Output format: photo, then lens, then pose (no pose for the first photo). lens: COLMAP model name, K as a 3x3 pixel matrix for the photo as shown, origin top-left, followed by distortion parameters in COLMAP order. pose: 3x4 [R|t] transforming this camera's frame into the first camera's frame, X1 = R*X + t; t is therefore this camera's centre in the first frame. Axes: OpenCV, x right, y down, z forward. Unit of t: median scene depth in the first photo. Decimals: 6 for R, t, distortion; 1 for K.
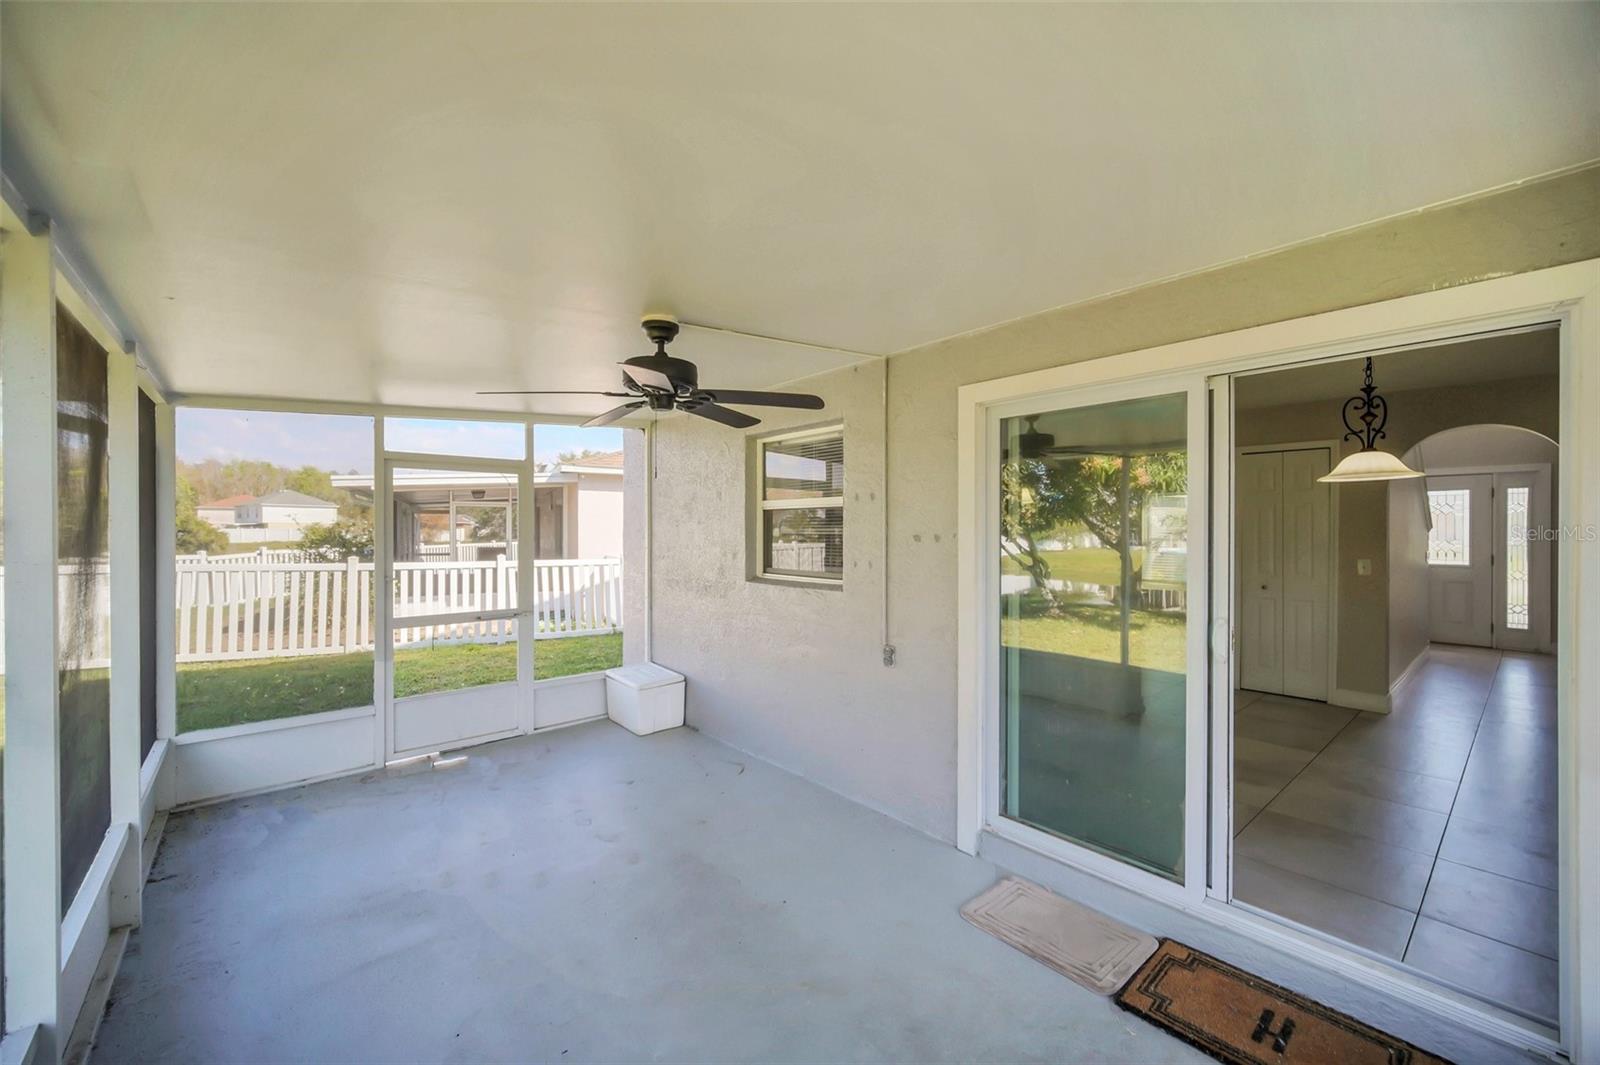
lens RADIAL K [[642.4, 0, 767.9], [0, 642.4, 538.6], [0, 0, 1]] dist [0.008401, 0.000421]
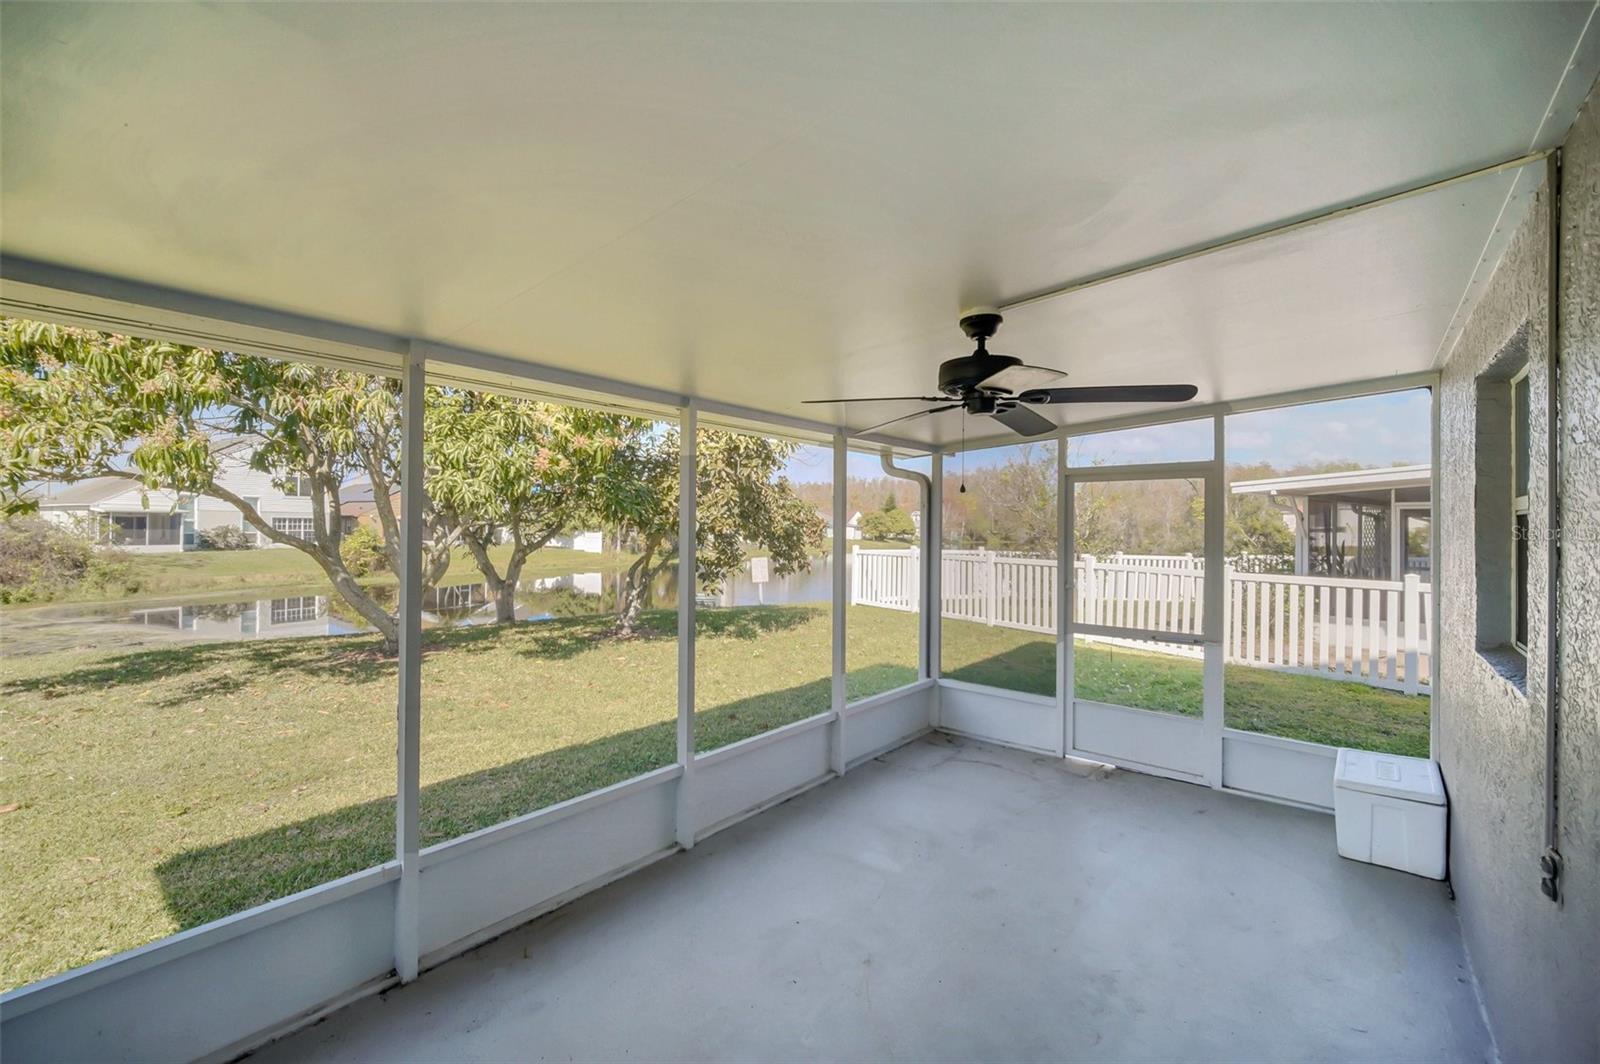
lens RADIAL K [[642.4, 0, 797.2], [0, 642.4, 523.5], [0, 0, 1]] dist [0.008401, 0.000421]
pose [[0.183705, -0.007878, -0.982950, 0.391737], [-0.020486, 0.999720, -0.011841, -0.018584], [0.982768, 0.022312, 0.183492, 0.349110]]
